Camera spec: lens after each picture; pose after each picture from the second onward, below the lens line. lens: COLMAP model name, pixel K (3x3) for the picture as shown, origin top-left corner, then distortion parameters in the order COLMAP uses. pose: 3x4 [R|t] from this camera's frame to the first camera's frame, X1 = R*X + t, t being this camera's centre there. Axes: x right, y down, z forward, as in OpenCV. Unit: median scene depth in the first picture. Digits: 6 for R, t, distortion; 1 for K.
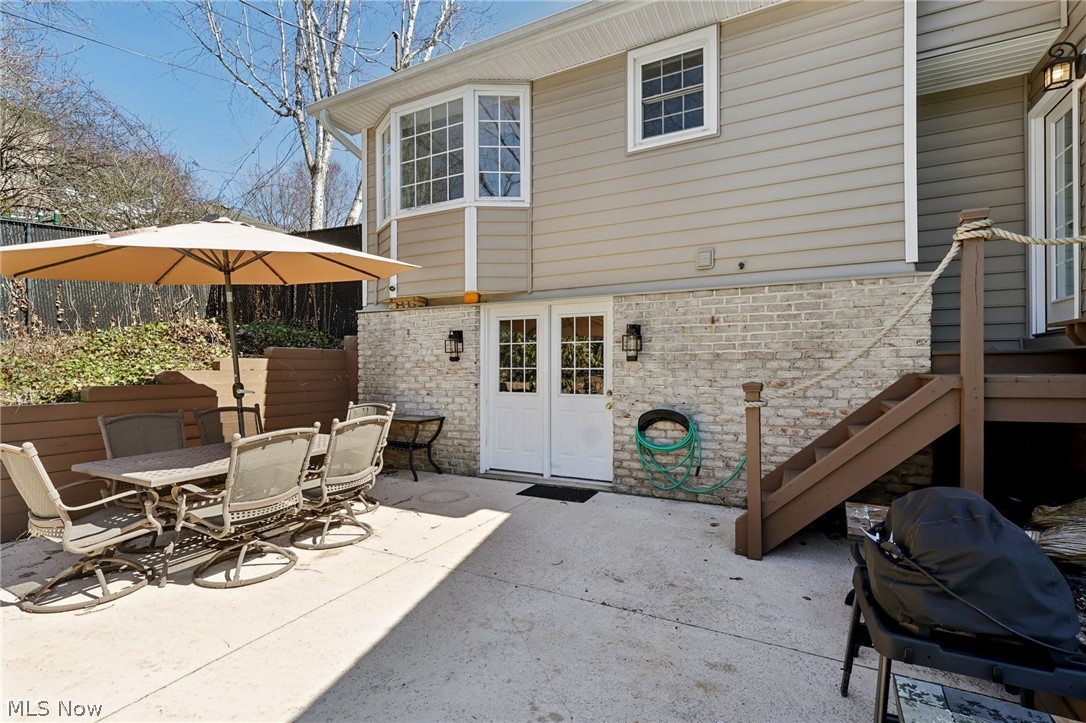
lens RADIAL K [[510.3, 0, 543.0], [0, 510.3, 361.5], [0, 0, 1]] dist [-0.001799, -0.000036]
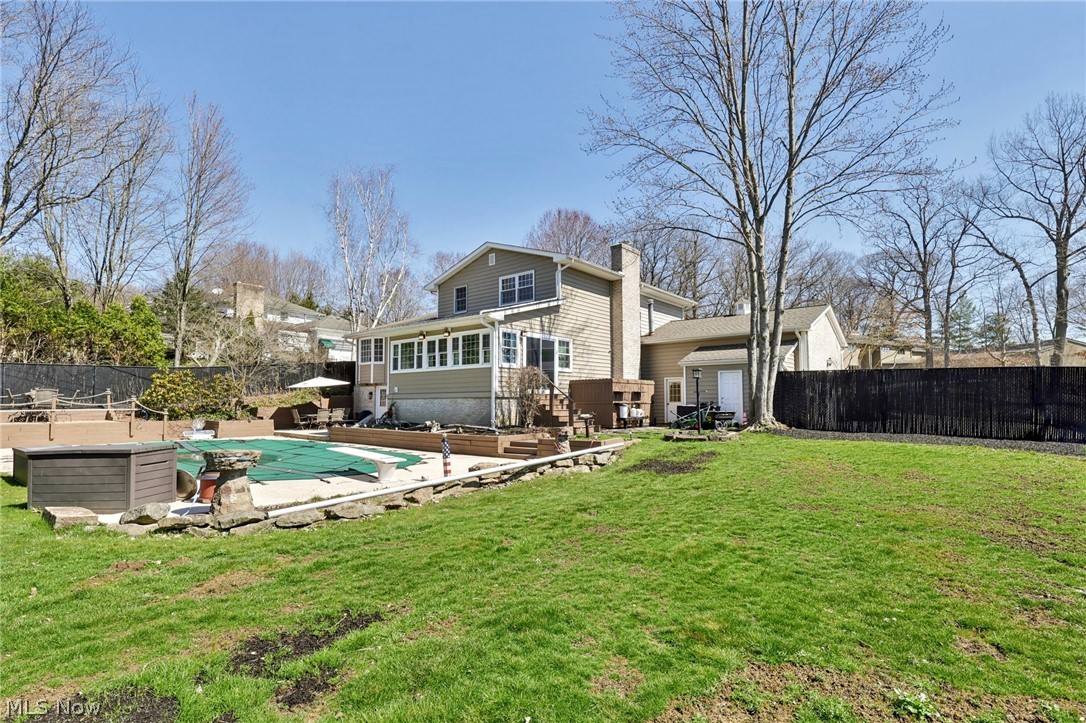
lens RADIAL K [[510.3, 0, 543.0], [0, 510.3, 361.5], [0, 0, 1]] dist [-0.001799, -0.000036]
pose [[0.977569, -0.019283, -0.209732, 2.217096], [0.005828, 0.997895, -0.064582, -0.031894], [0.210536, 0.061911, 0.975624, -2.976909]]
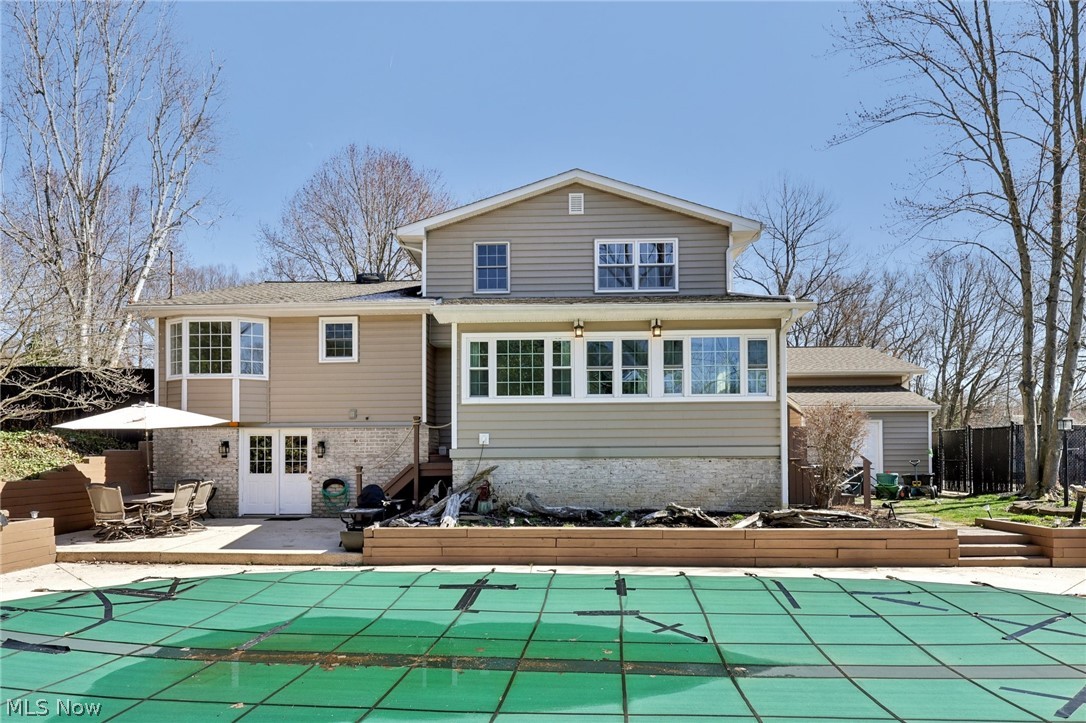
lens RADIAL K [[651.0, 0, 530.7], [0, 651.0, 443.6], [0, 0, 1]] dist [0.001155, -0.000474]
pose [[0.903902, 0.002741, 0.427732, -0.187977], [-0.002149, 0.999996, -0.001868, -0.052455], [-0.427735, 0.000769, 0.903904, -1.740209]]
